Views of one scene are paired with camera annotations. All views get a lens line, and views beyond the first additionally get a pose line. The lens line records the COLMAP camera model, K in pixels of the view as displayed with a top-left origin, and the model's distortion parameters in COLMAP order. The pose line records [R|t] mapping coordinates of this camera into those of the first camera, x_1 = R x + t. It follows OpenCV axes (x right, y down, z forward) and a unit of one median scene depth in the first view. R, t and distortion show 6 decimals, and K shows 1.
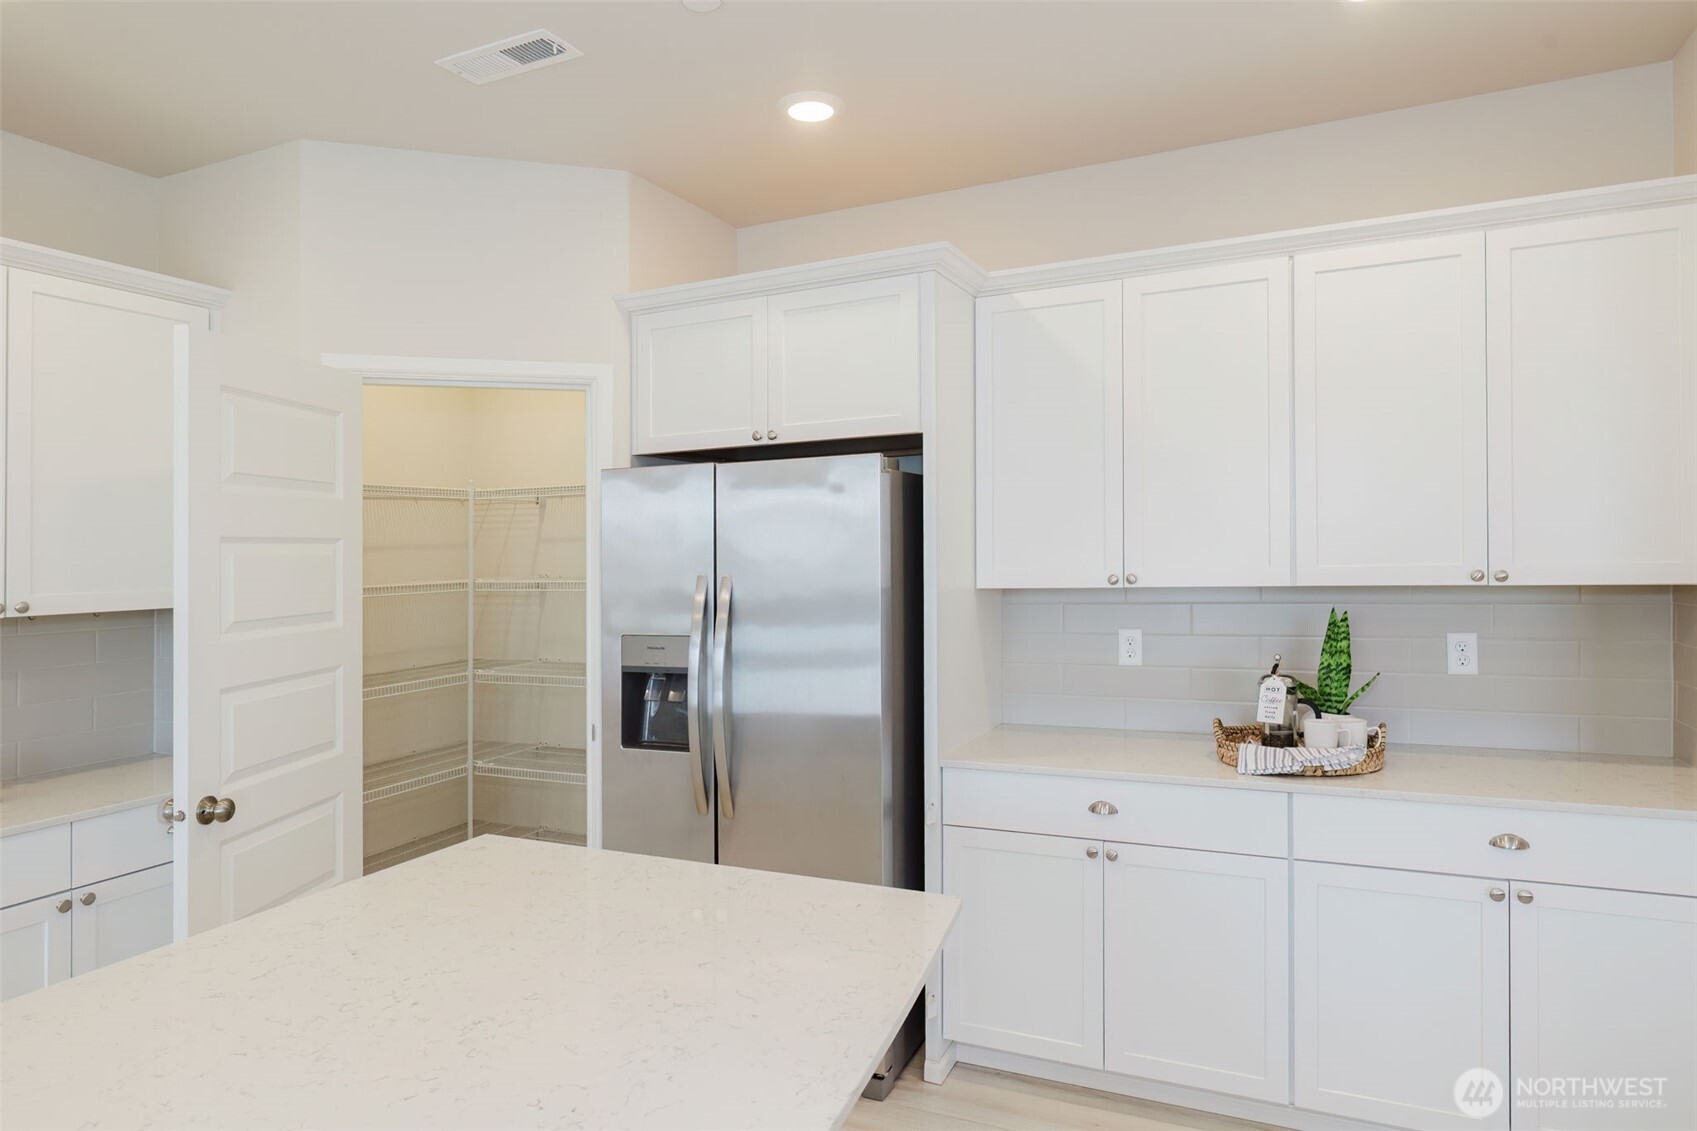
lens RADIAL K [[1100.7, 0, 849.0], [0, 1100.7, 576.0], [0, 0, 1]] dist [-0.012051, -0.001840]
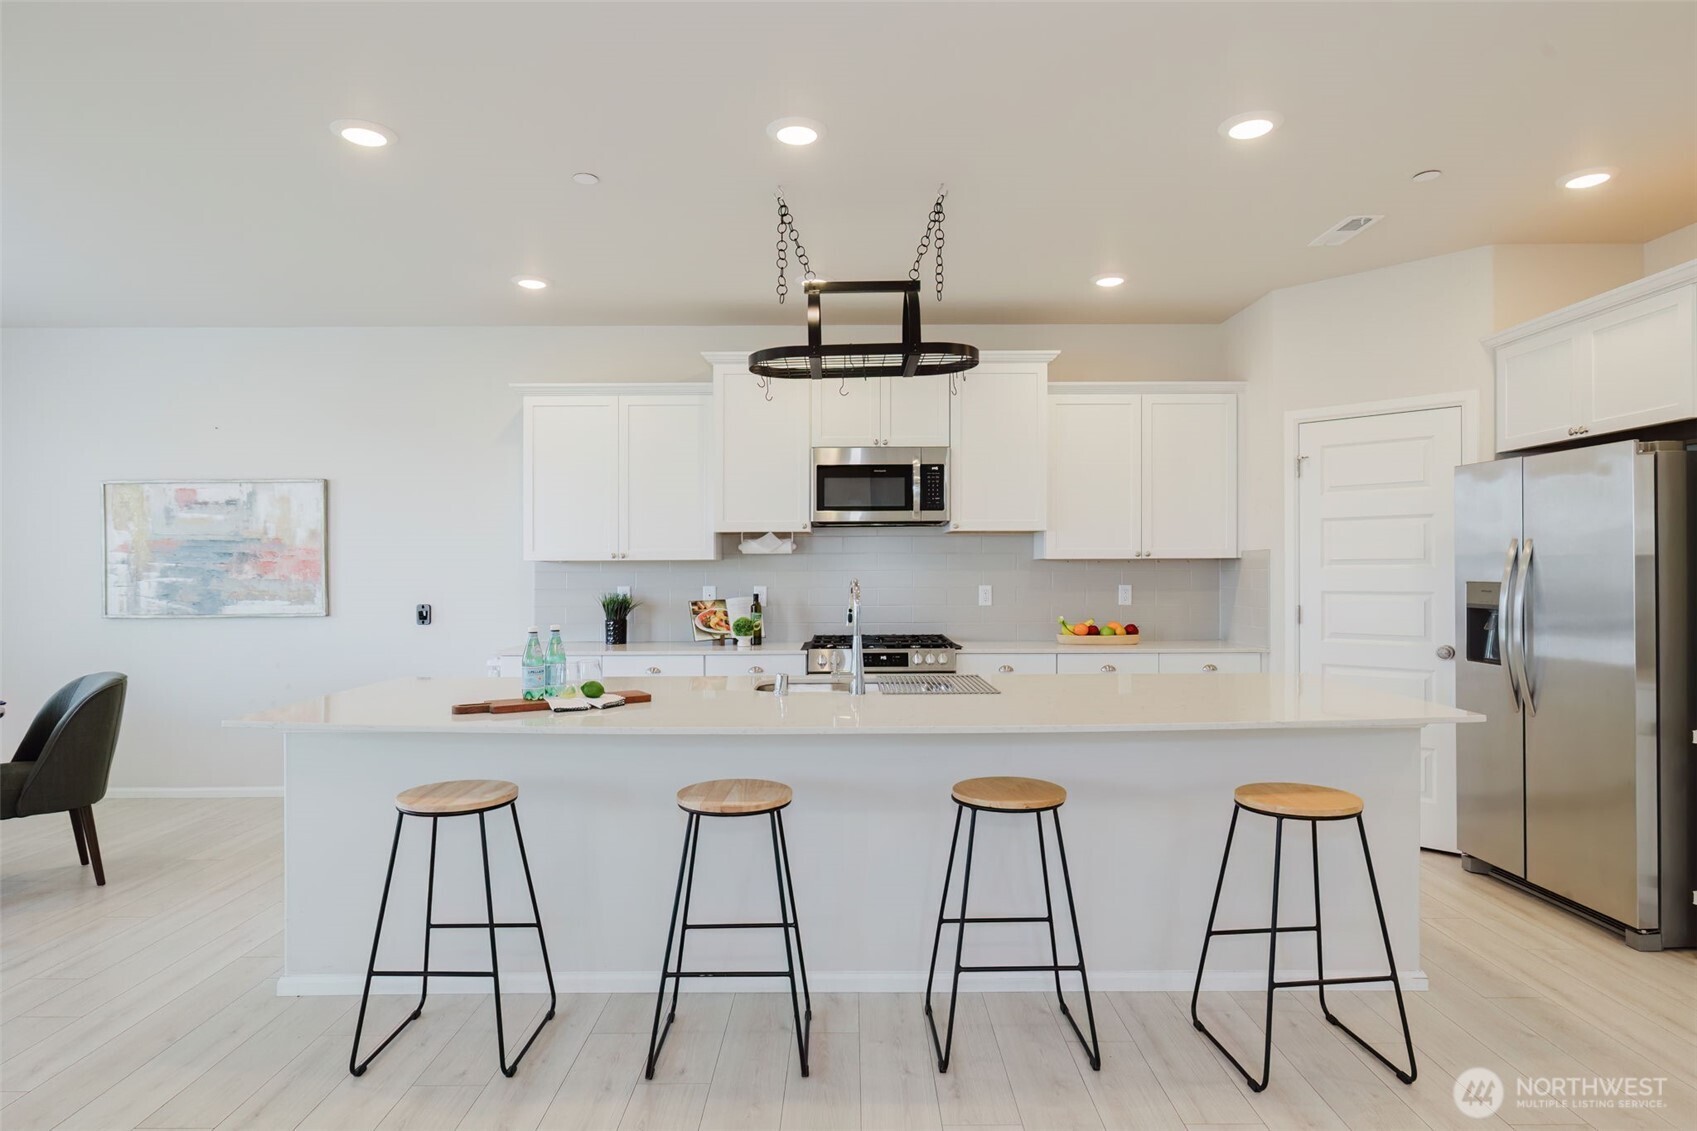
lens RADIAL K [[727.5, 0, 848.6], [0, 727.5, 563.6], [0, 0, 1]] dist [0.001542, -0.000349]
pose [[0.443062, 0.000391, -0.896491, 0.291816], [0.023923, 0.999639, 0.012259, -0.002227], [0.896172, -0.026878, 0.442892, -0.145430]]
